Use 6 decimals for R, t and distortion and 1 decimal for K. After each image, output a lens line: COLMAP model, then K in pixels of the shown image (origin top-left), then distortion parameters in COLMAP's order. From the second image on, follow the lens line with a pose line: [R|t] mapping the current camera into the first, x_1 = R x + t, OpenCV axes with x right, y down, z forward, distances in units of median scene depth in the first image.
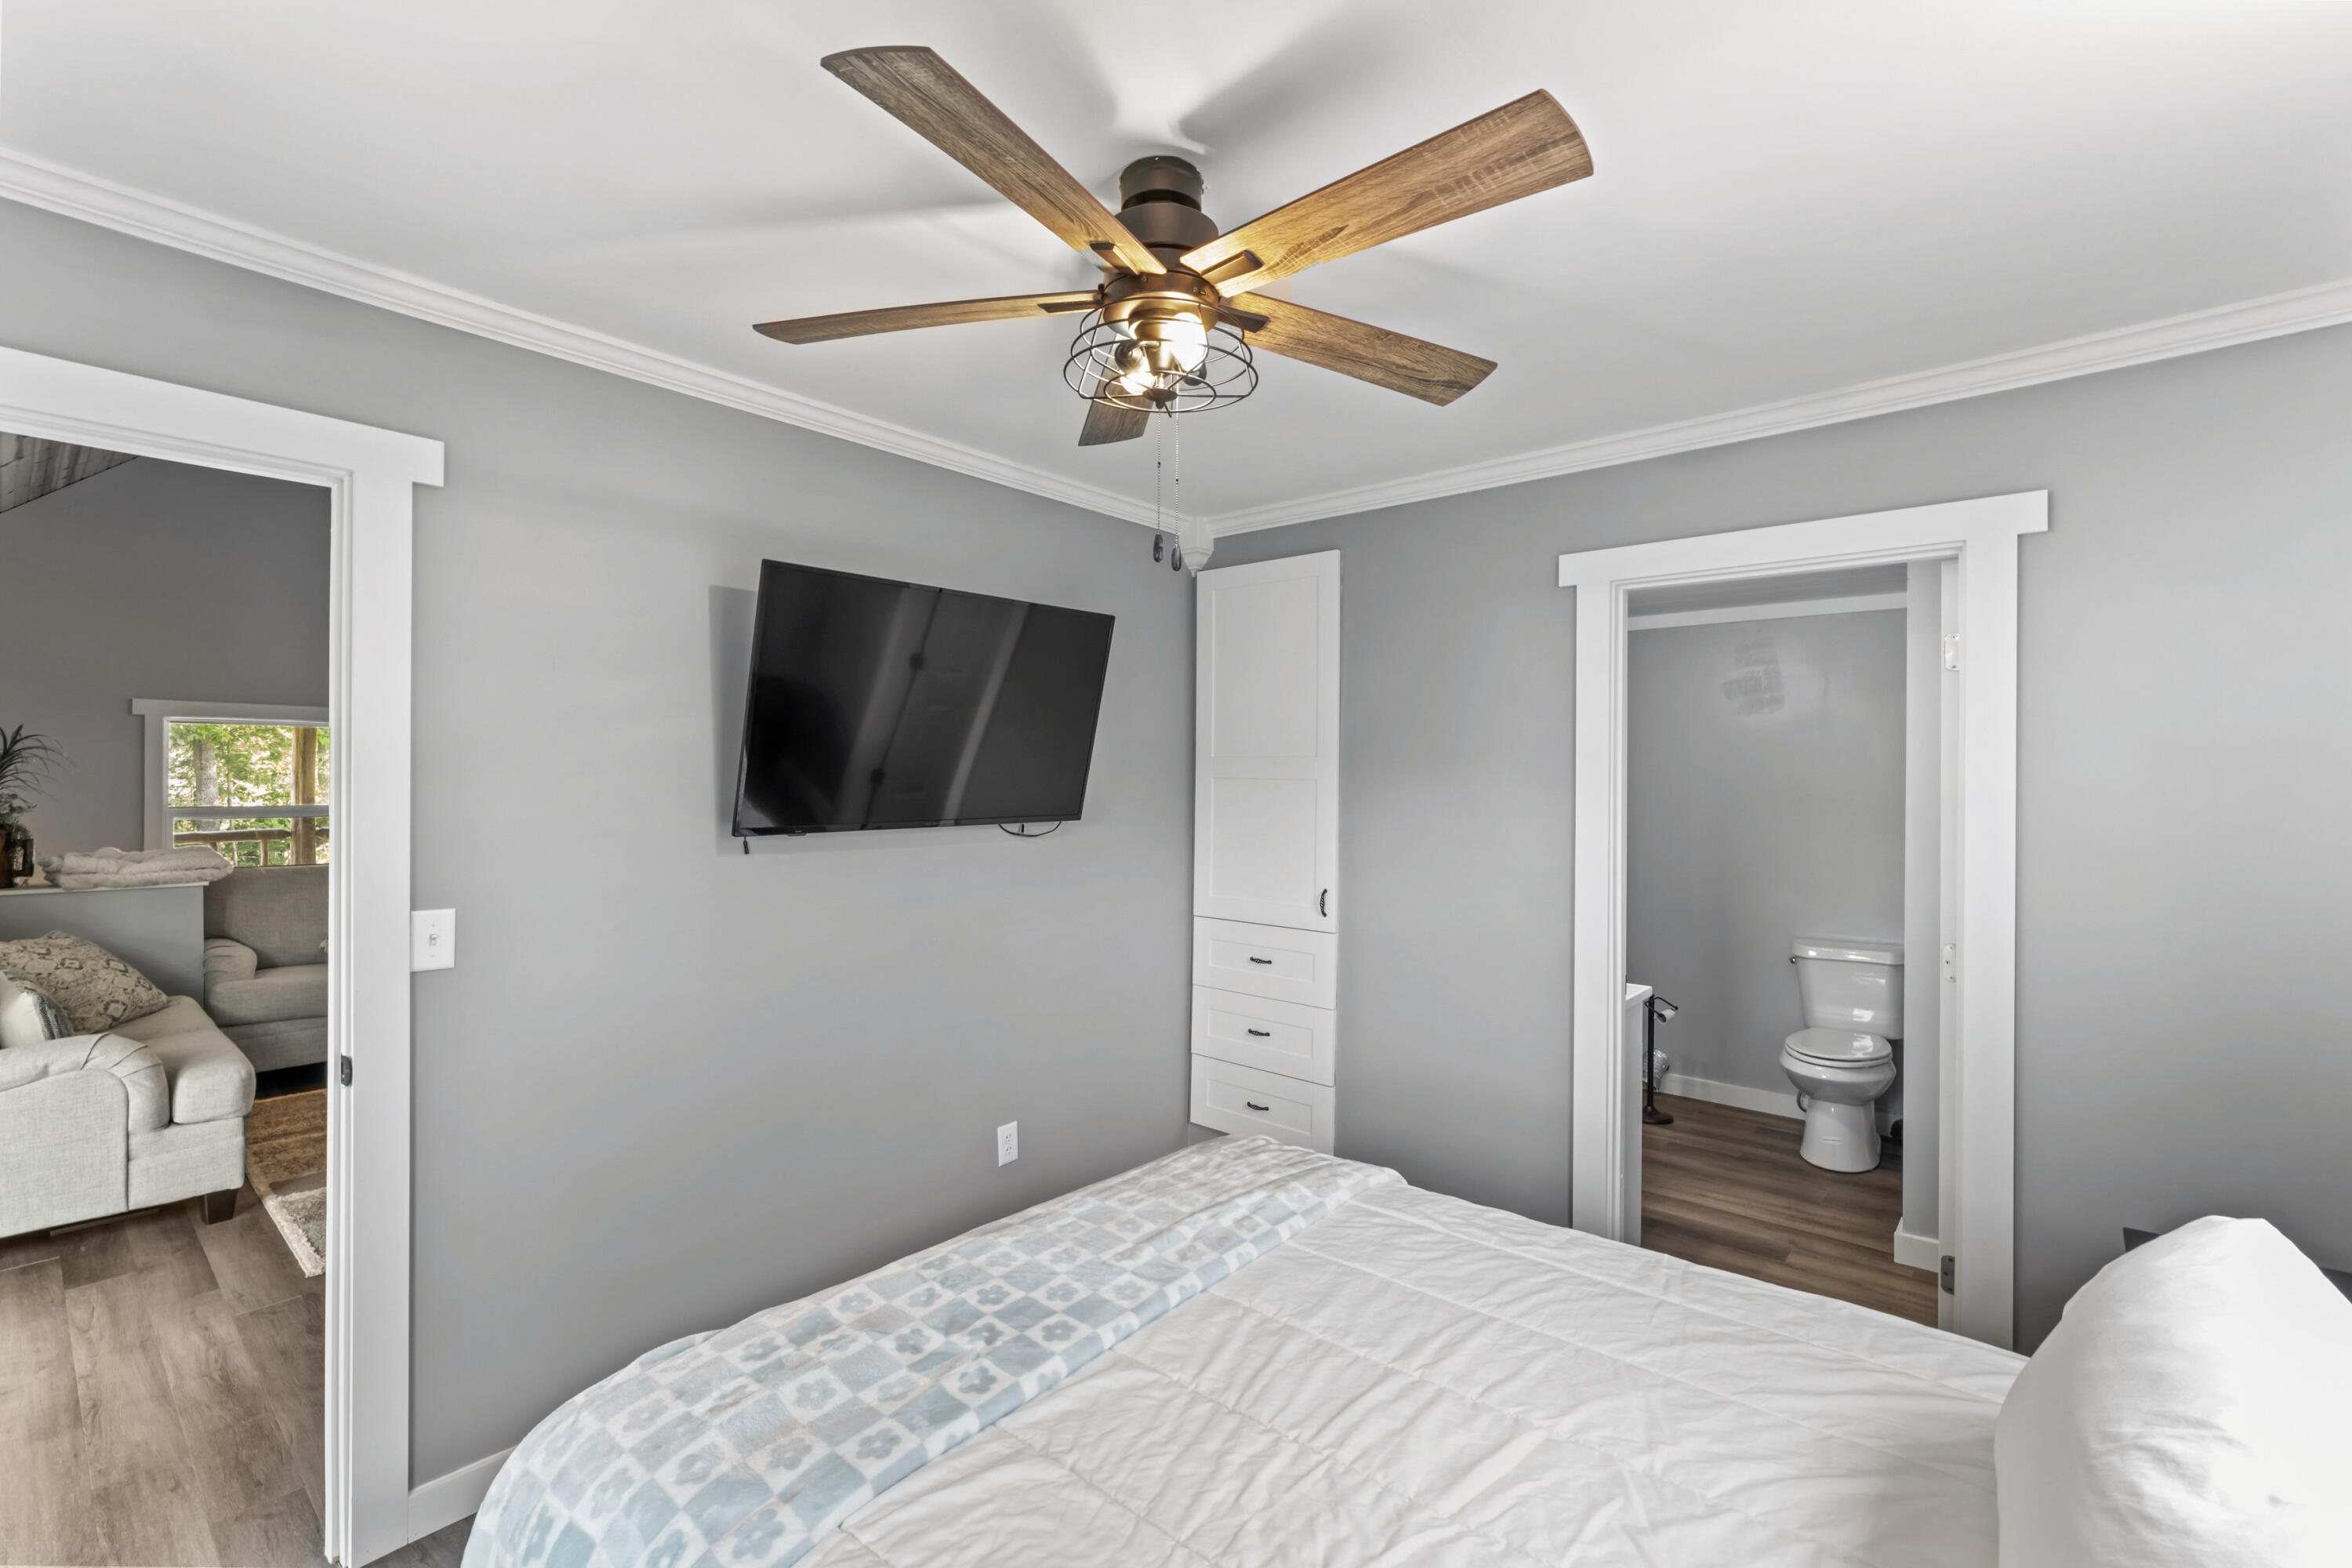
lens RADIAL K [[1033.6, 0, 1177.6], [0, 1033.6, 775.1], [0, 0, 1]] dist [0.000235, 0.000194]
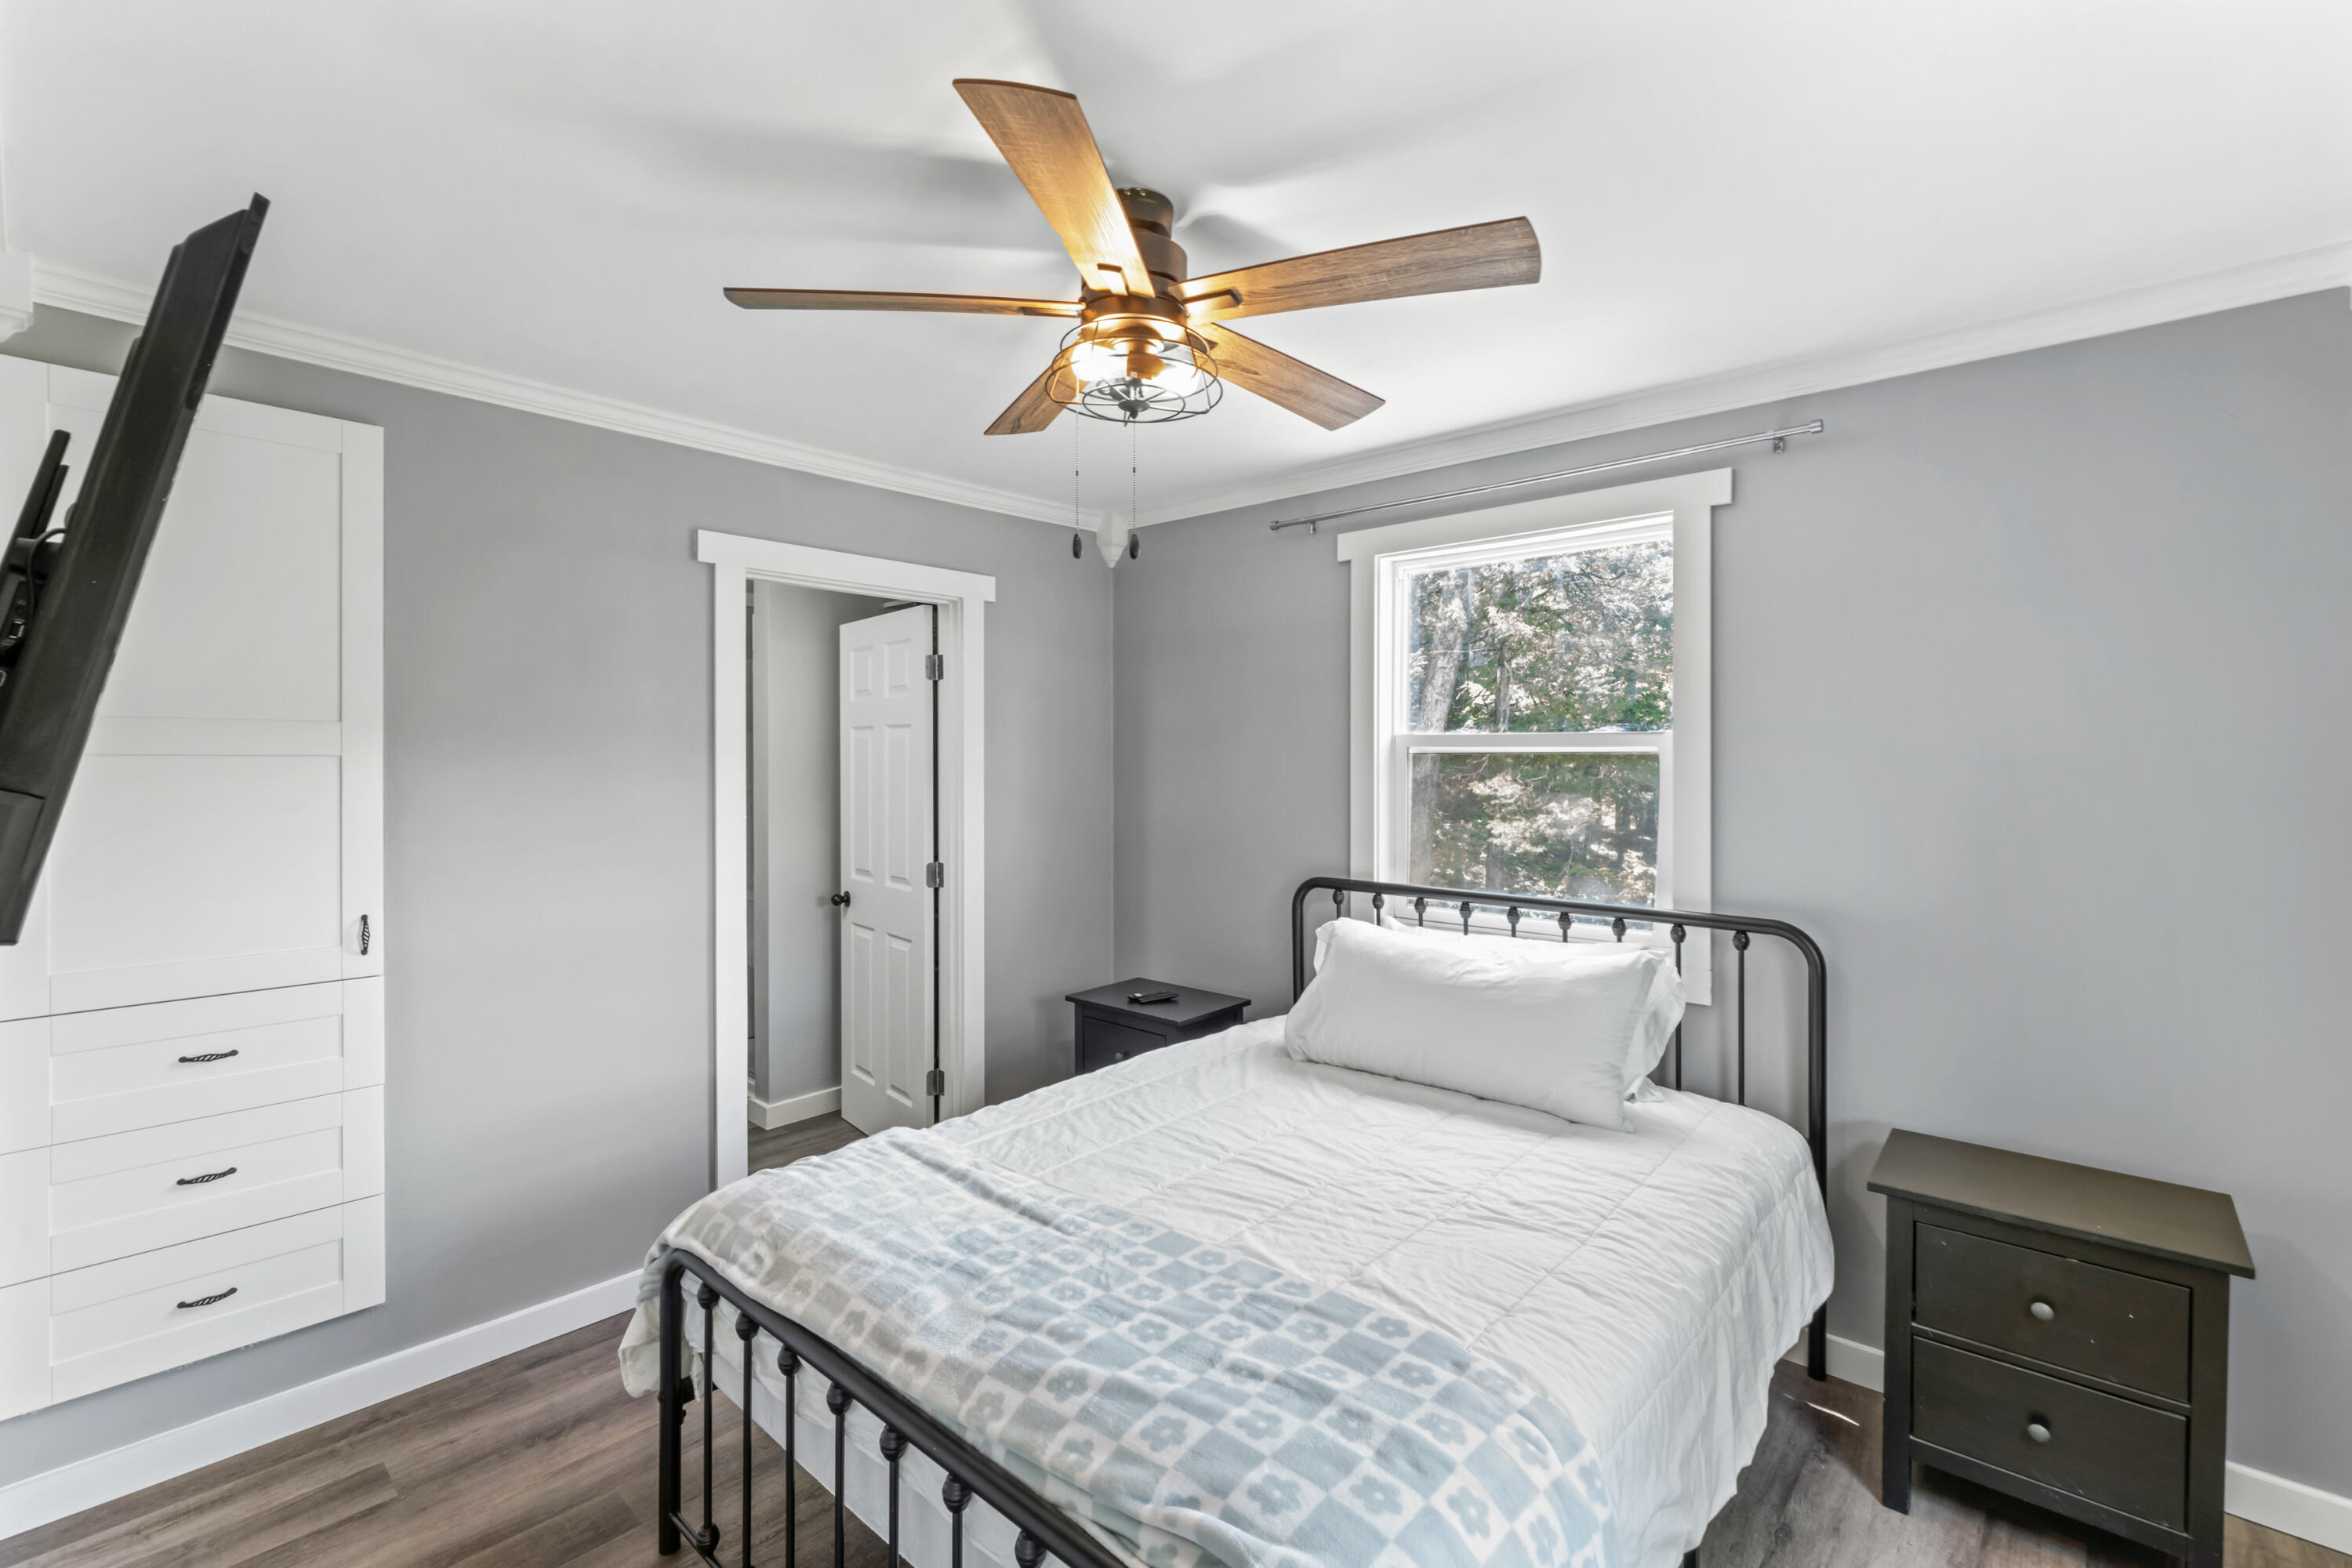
lens RADIAL K [[1037.0, 0, 1170.4], [0, 1037.0, 758.8], [0, 0, 1]] dist [0.000739, 0.000254]
pose [[0.025134, -0.011129, 0.999622, -0.994838], [-0.002705, 0.999934, 0.011200, -0.005958], [-0.999680, -0.002985, 0.025102, 0.830132]]
